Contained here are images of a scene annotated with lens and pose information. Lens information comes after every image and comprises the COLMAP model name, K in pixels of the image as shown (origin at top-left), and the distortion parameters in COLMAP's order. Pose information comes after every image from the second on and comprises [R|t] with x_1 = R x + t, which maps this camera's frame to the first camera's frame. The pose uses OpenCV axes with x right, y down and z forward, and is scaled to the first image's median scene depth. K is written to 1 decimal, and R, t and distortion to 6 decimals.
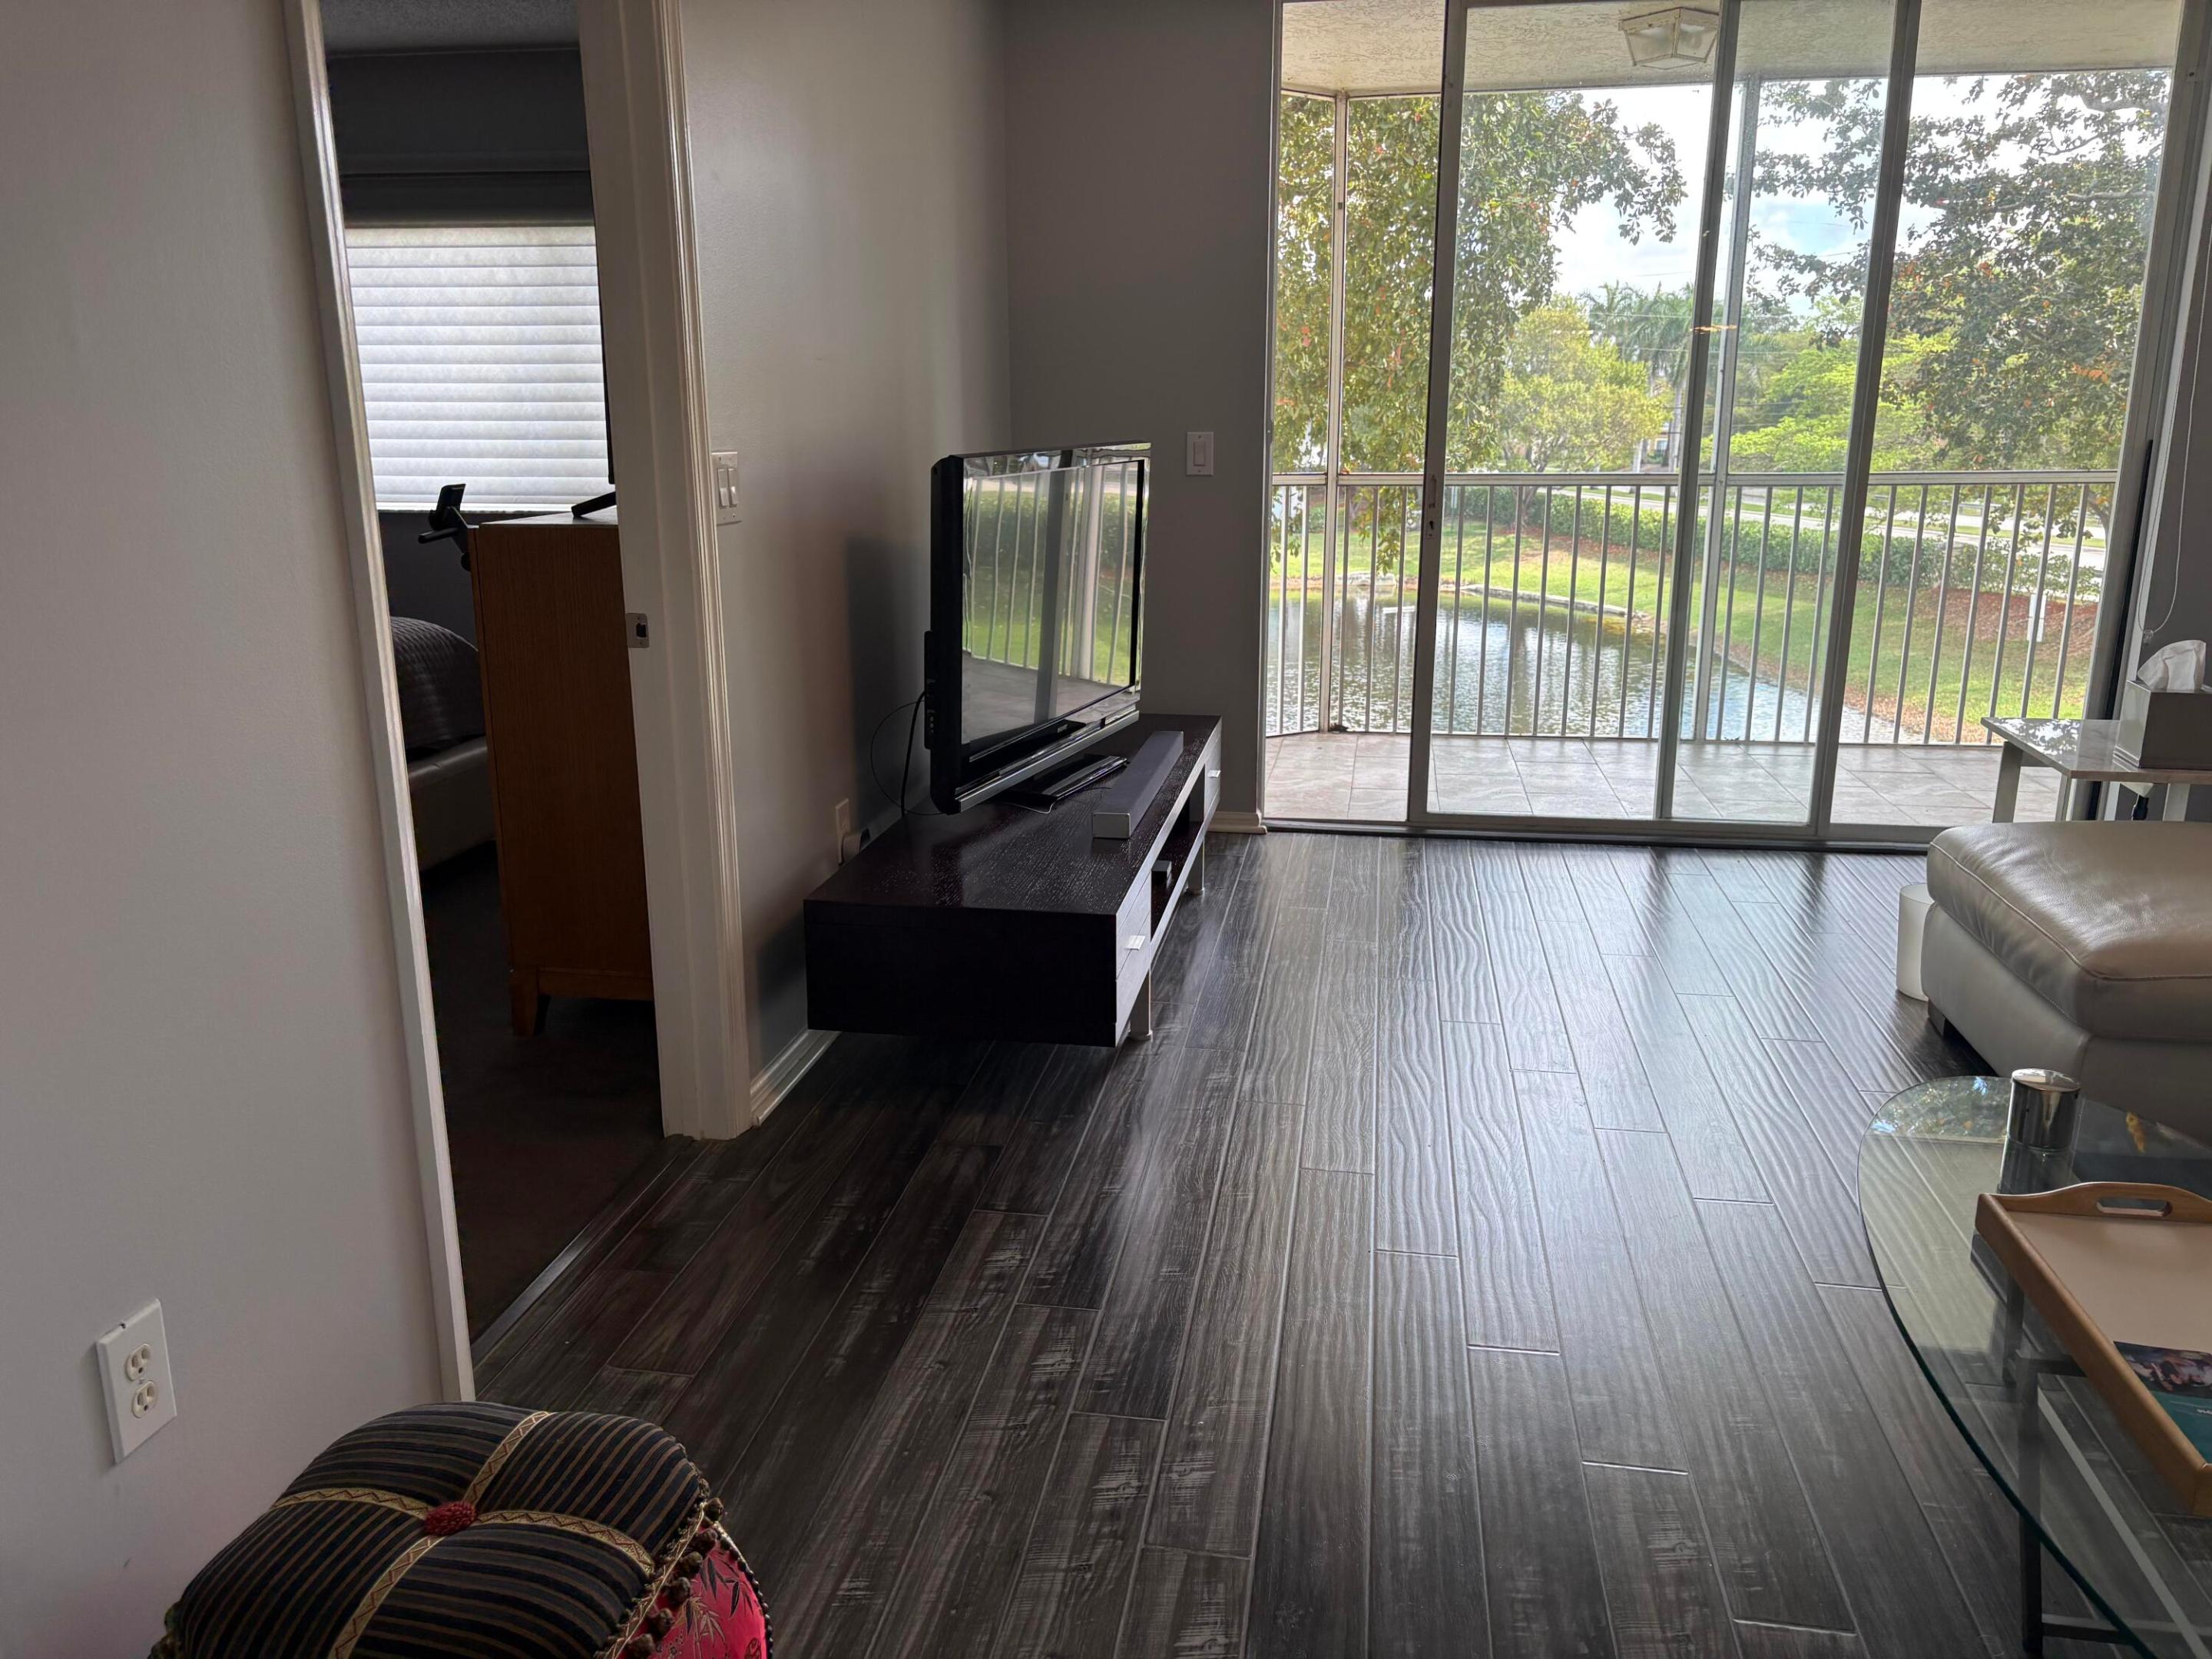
lens RADIAL K [[1677.7, 0, 1099.3], [0, 1677.7, 836.8], [0, 0, 1]] dist [0.043462, -0.039225]
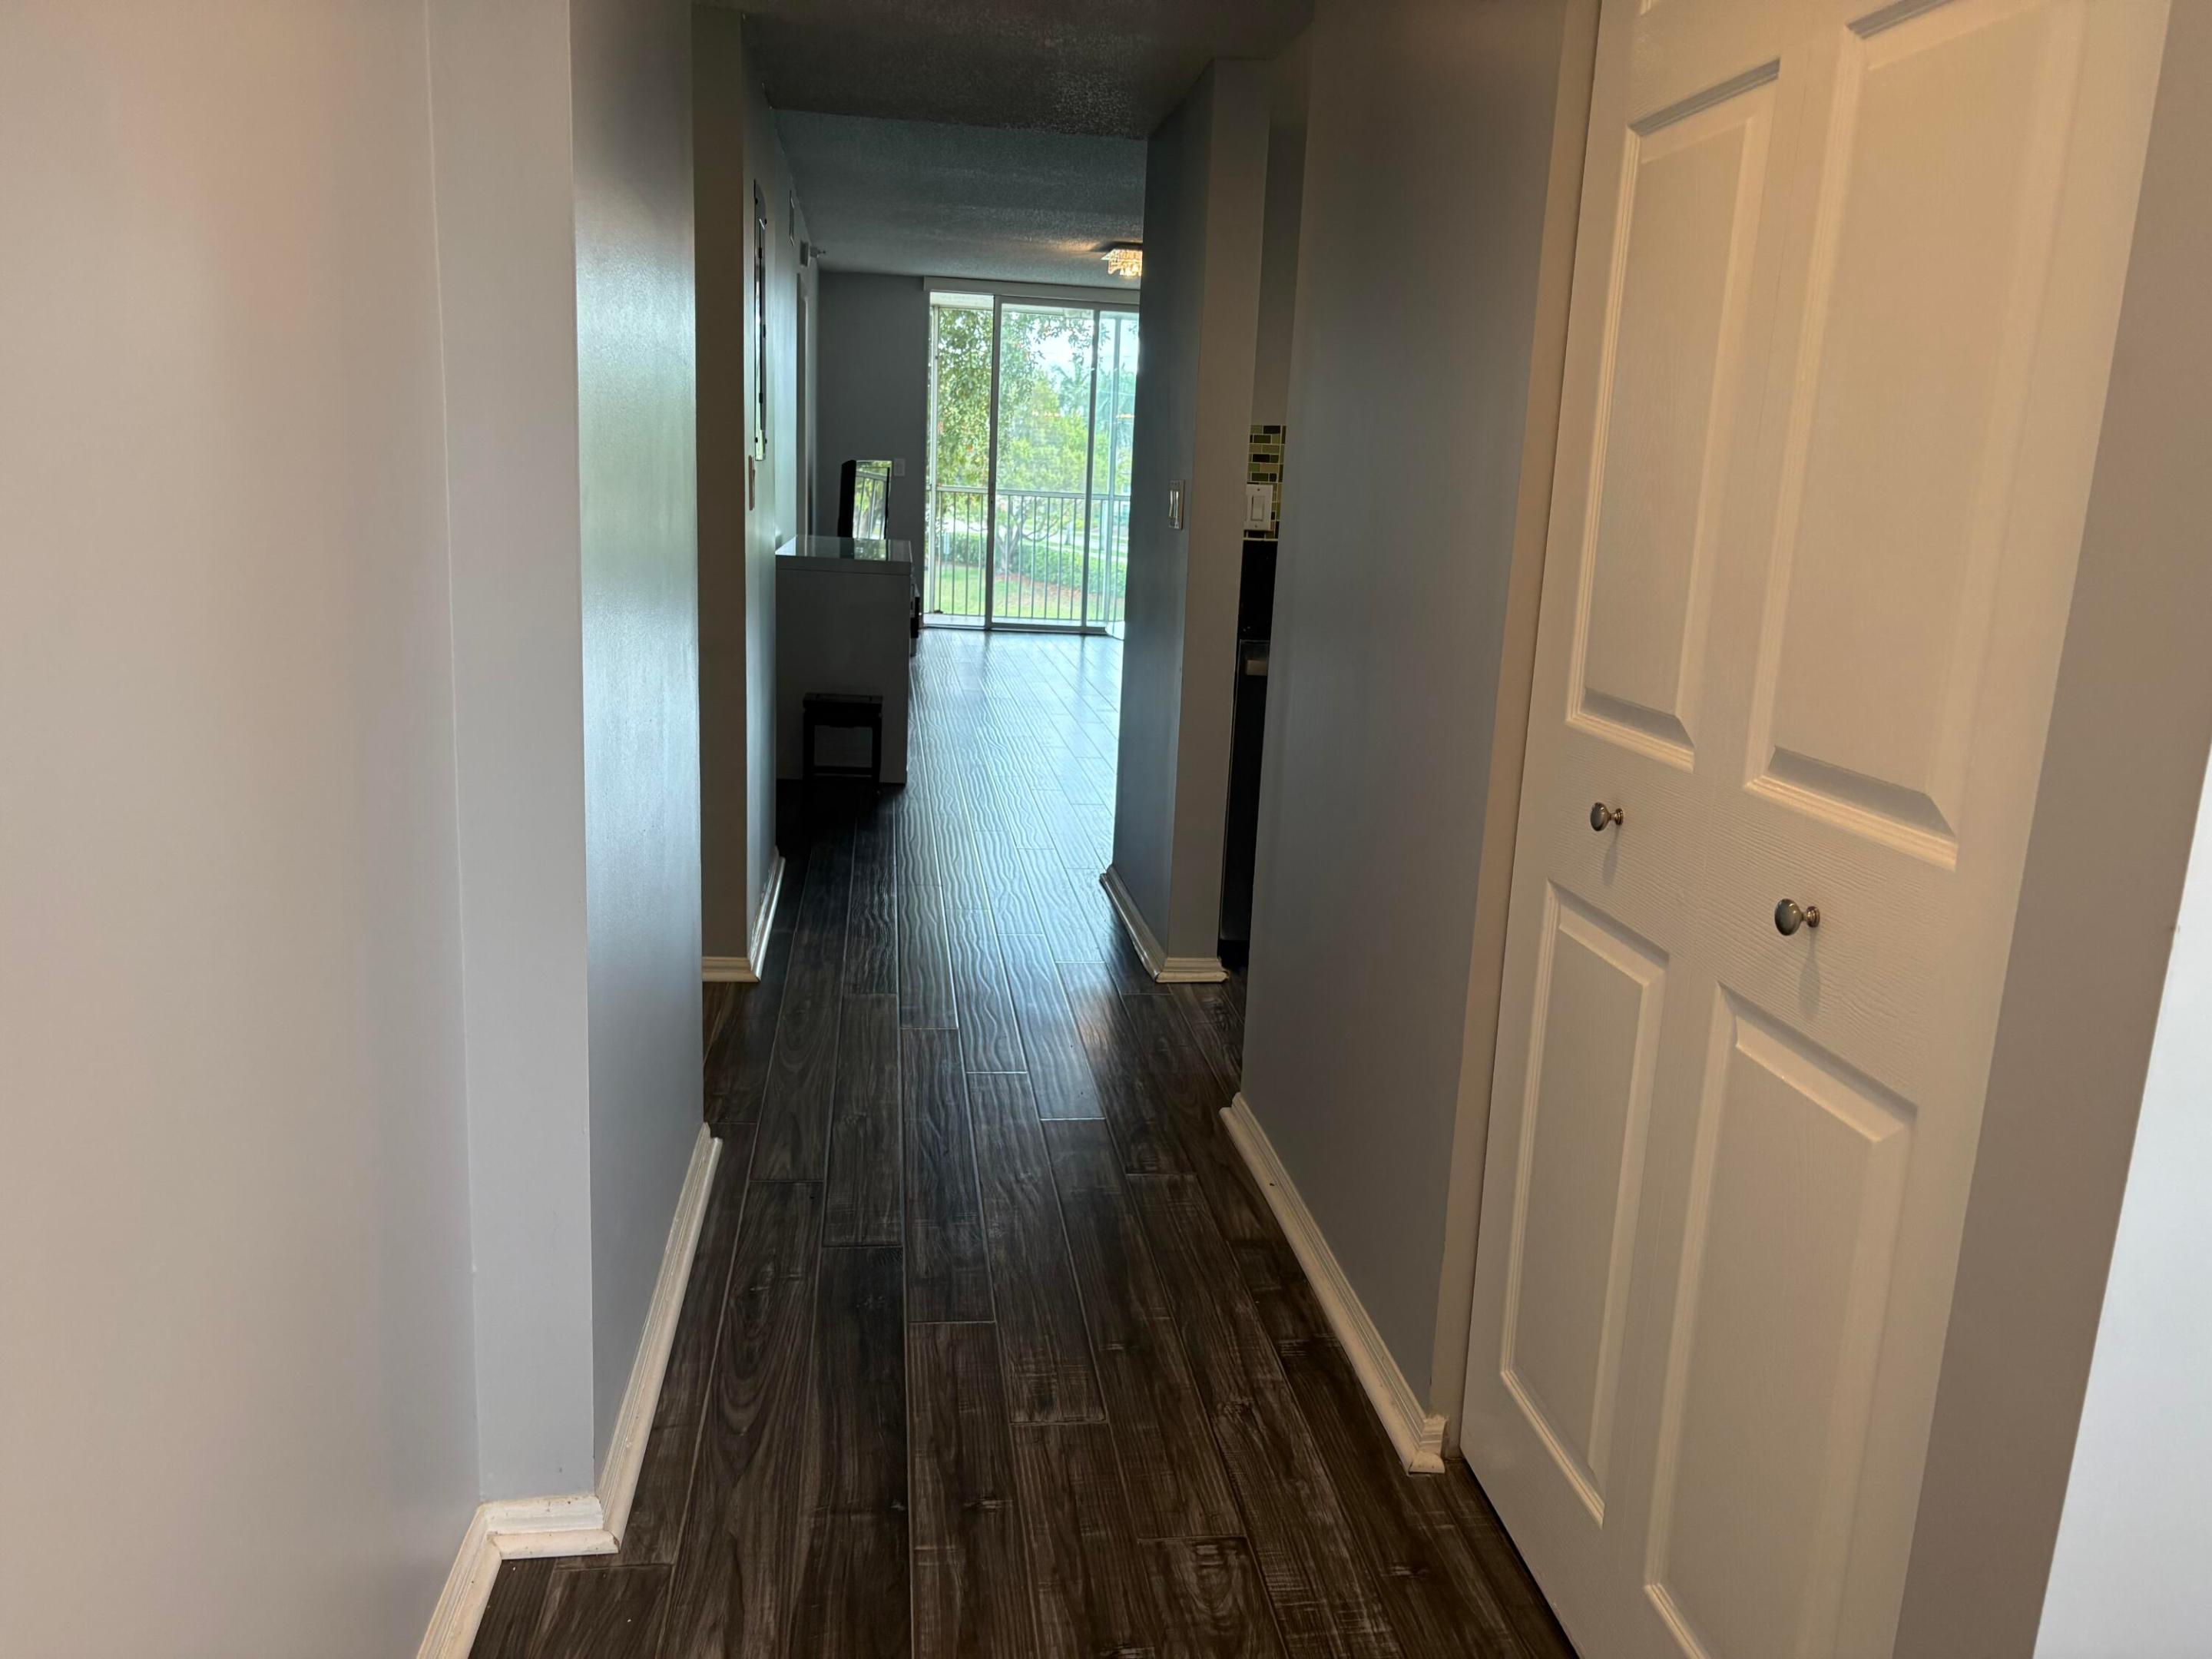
lens RADIAL K [[1677.7, 0, 1104.9], [0, 1677.7, 841.8], [0, 0, 1]] dist [0.043462, -0.039225]
pose [[0.954533, -0.017656, 0.297583, -0.304185], [0.025440, 0.999427, -0.022305, 0.292246], [-0.297019, 0.028861, 0.954435, -1.088364]]
